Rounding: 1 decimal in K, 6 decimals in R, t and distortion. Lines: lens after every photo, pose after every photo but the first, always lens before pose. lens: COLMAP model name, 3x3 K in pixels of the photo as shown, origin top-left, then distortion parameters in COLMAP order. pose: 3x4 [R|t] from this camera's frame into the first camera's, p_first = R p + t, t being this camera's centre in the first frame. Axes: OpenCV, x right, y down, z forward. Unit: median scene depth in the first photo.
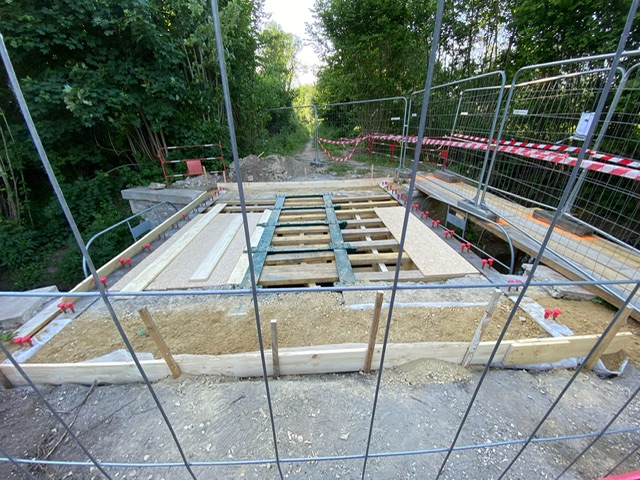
lens RADIAL K [[255.2, 0, 322.9], [0, 255.2, 244.0], [0, 0, 1]] dist [-0.007085, -0.002577]
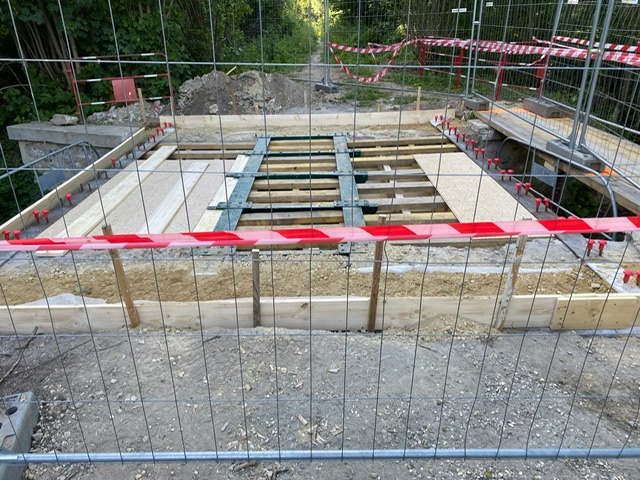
lens RADIAL K [[484.7, 0, 315.3], [0, 484.7, 239.4], [0, 0, 1]] dist [-0.024204, 0.026435]
pose [[0.998568, 0.021181, -0.049127, 0.021733], [-0.021860, 0.999672, -0.013323, 0.076849], [0.048829, 0.014378, 0.998704, -0.157655]]
